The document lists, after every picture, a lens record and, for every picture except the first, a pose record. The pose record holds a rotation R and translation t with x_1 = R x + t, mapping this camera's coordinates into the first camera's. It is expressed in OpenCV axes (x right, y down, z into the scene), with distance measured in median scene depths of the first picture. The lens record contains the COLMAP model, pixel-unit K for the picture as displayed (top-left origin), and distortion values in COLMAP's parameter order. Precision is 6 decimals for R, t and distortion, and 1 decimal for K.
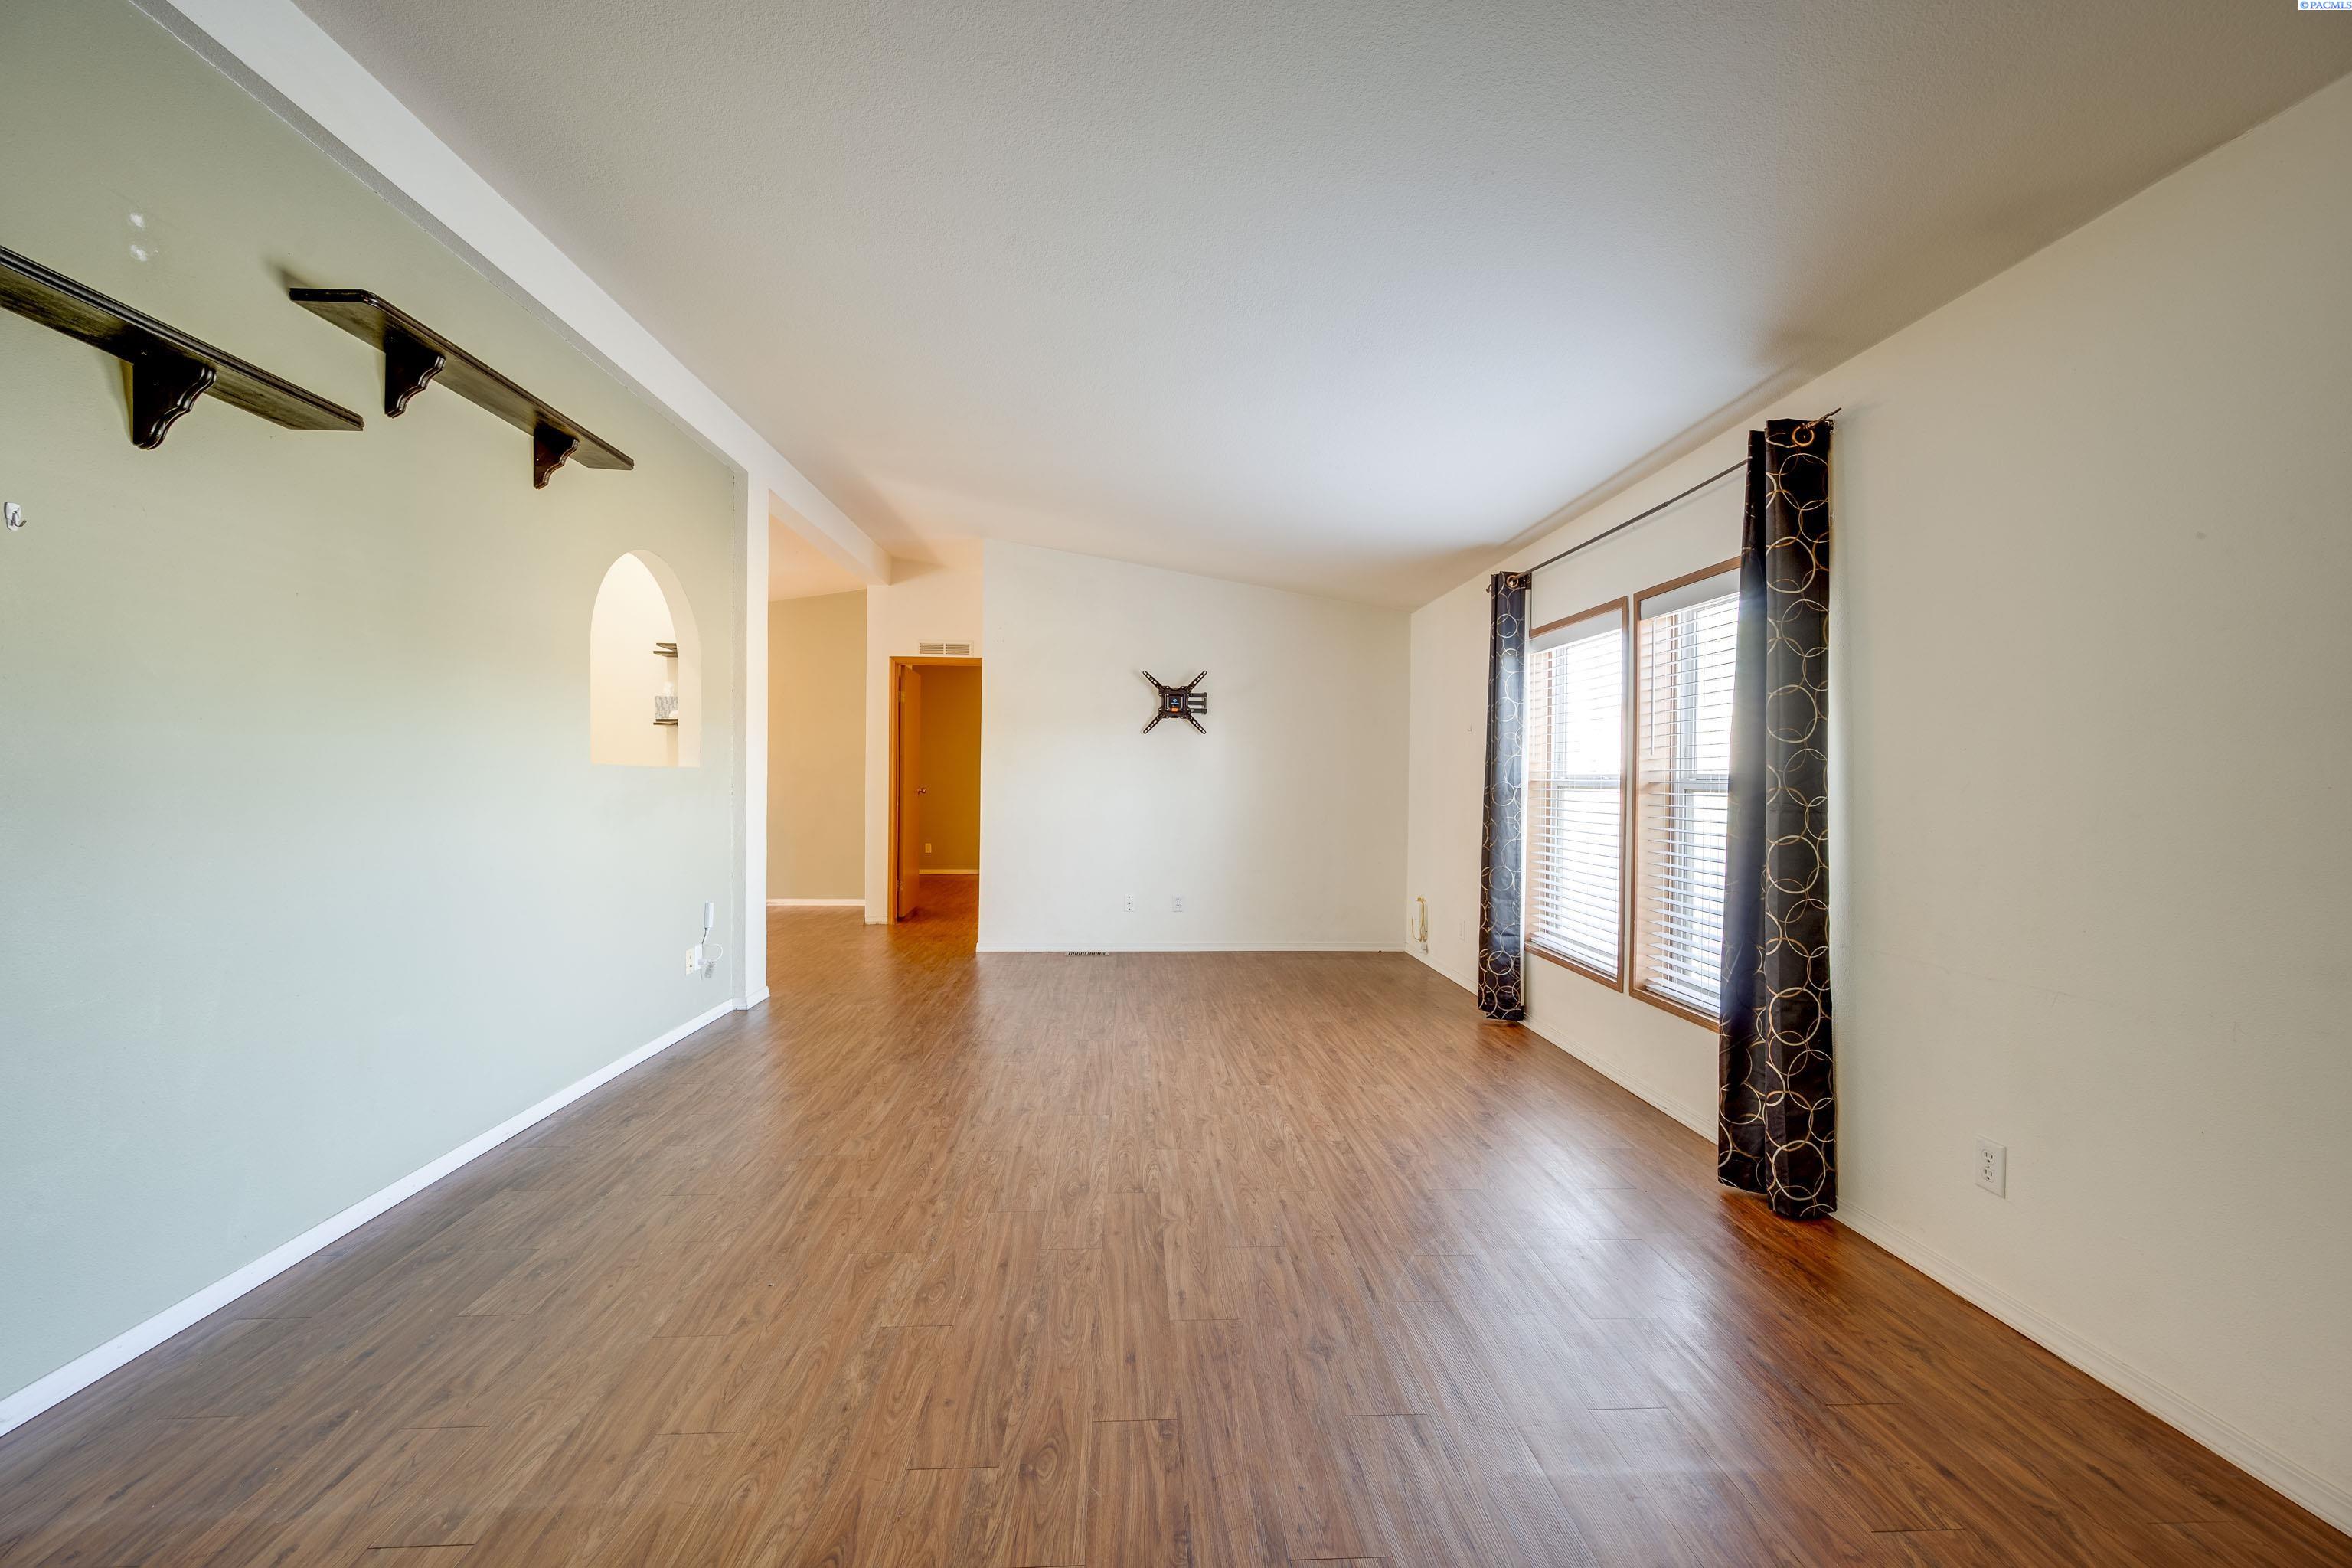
lens RADIAL K [[957.8, 0, 1147.0], [0, 957.8, 780.2], [0, 0, 1]] dist [-0.000523, 0.000054]
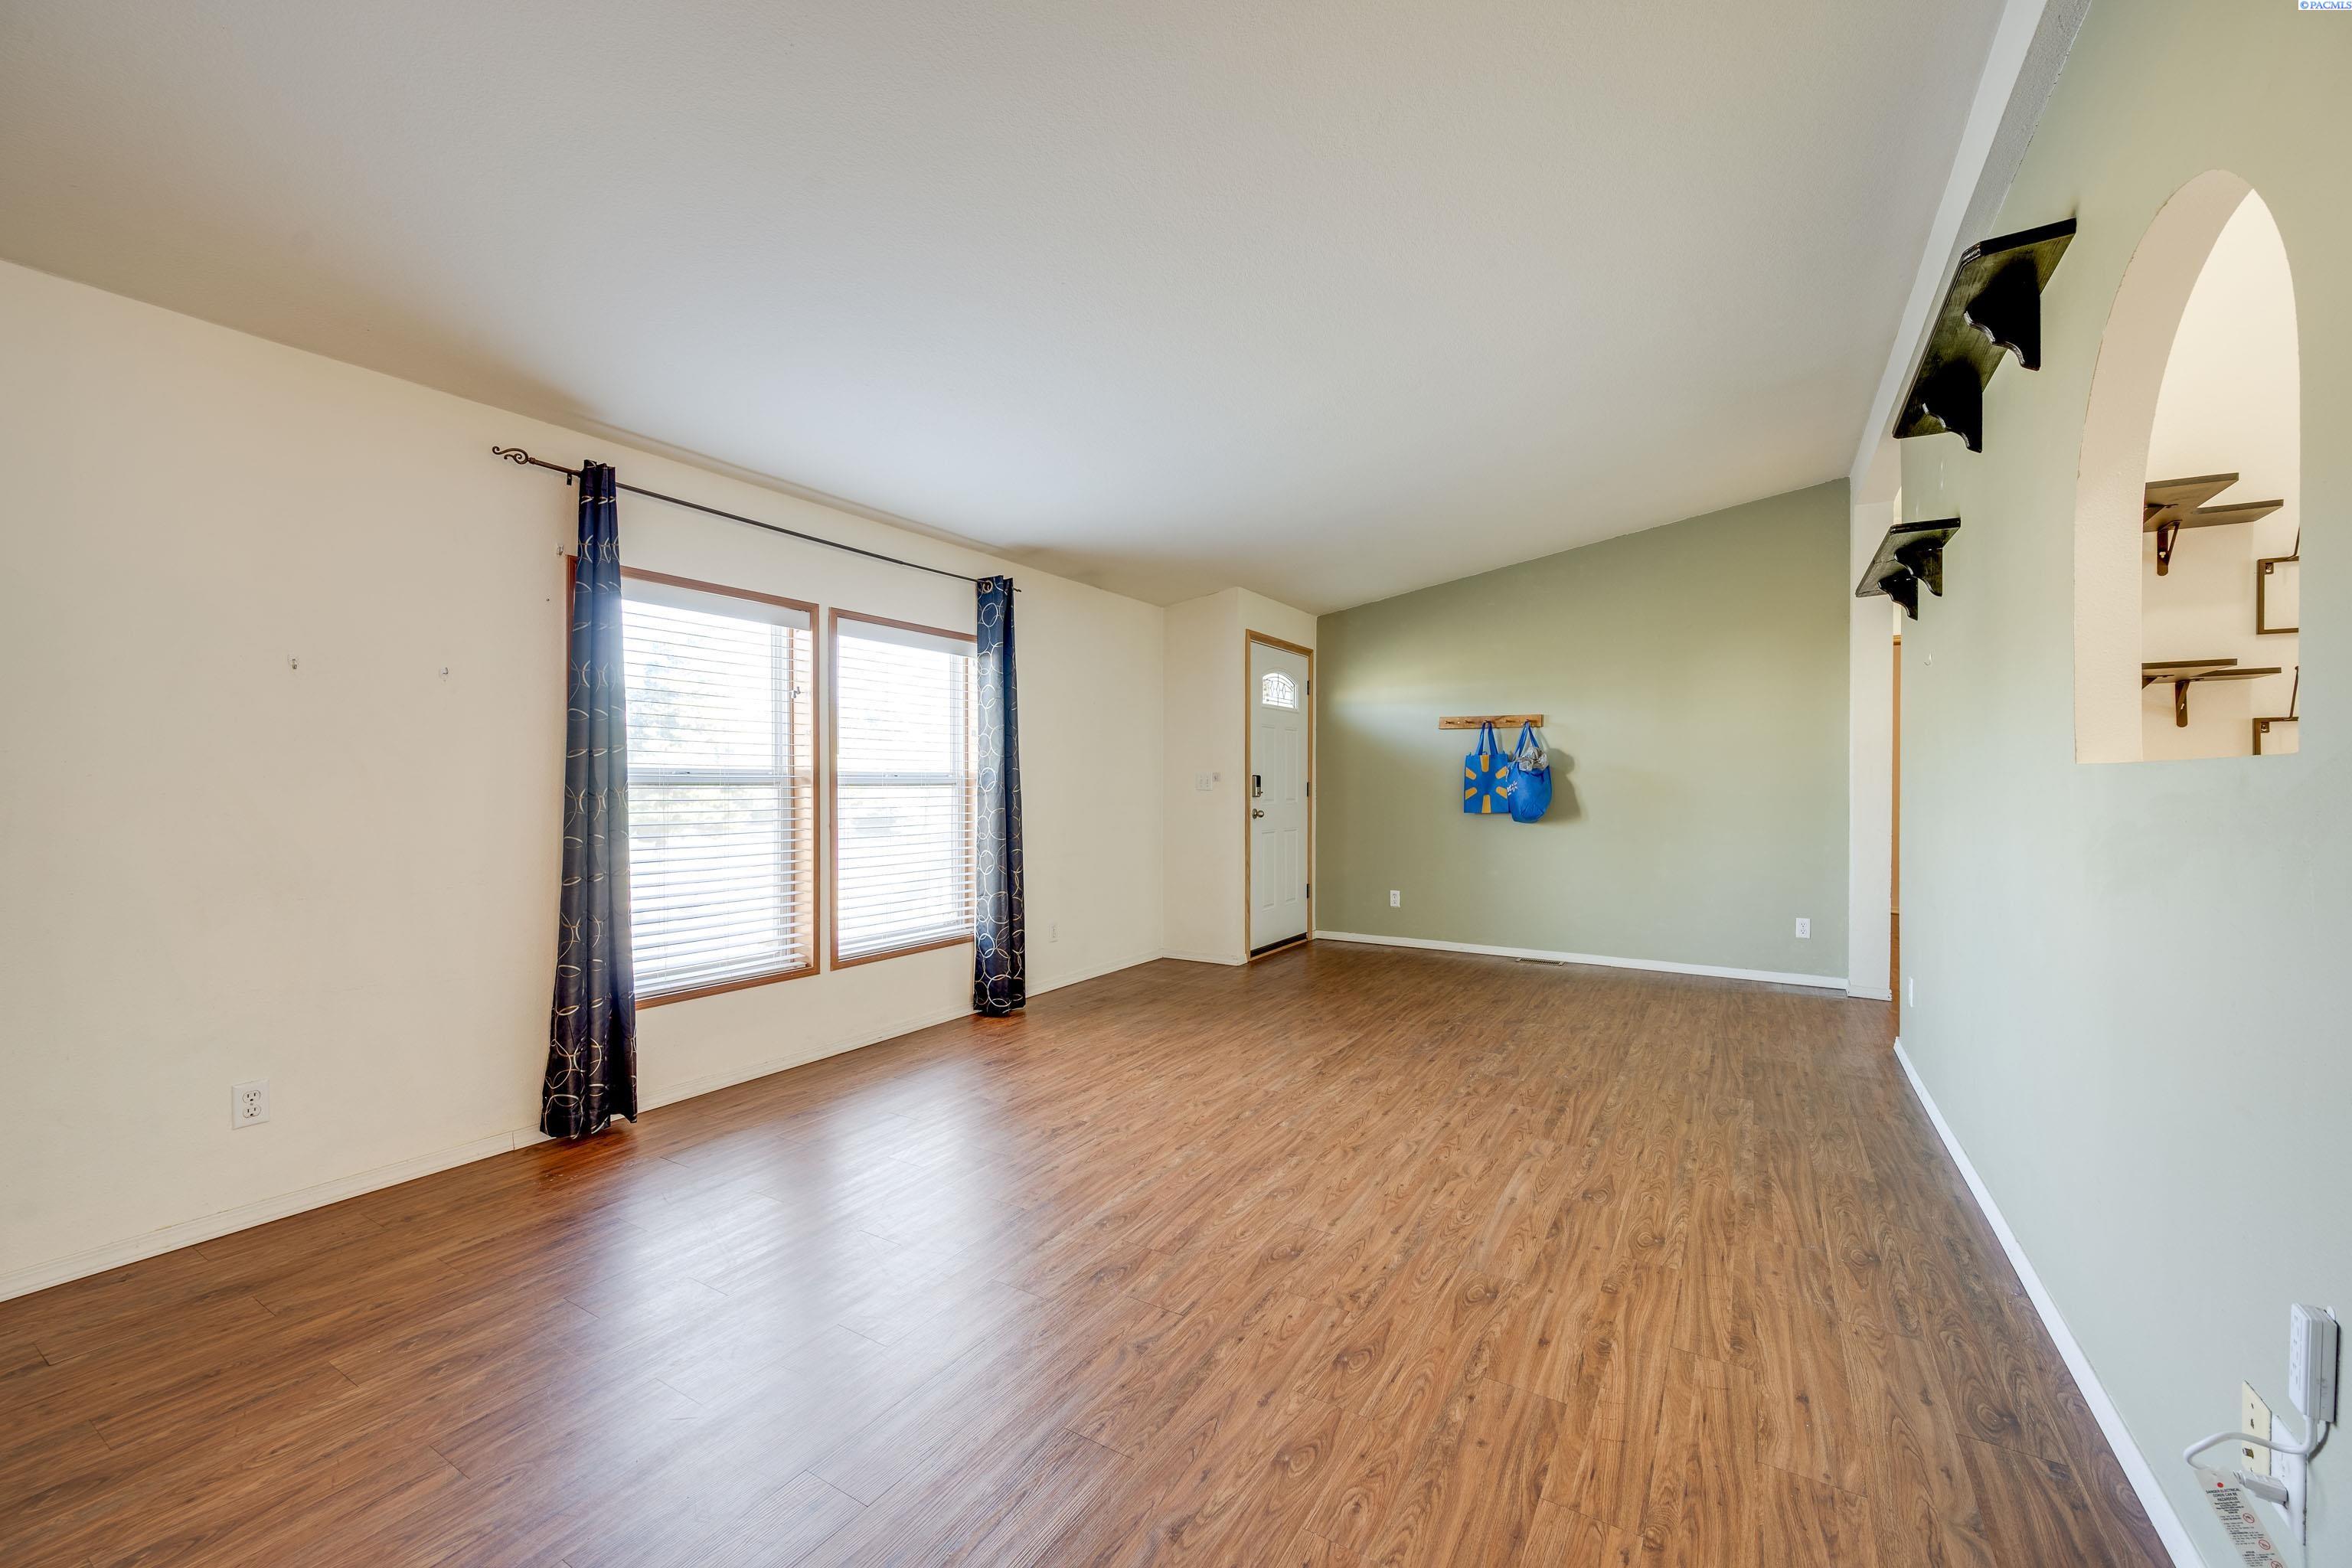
lens RADIAL K [[934.6, 0, 1223.3], [0, 934.6, 786.8], [0, 0, 1]] dist [-0.001154, -0.000211]
pose [[-0.866256, -0.015047, 0.499374, -0.503970], [-0.010348, 0.999872, 0.012177, -0.007296], [-0.499493, 0.005381, -0.866301, 2.022016]]
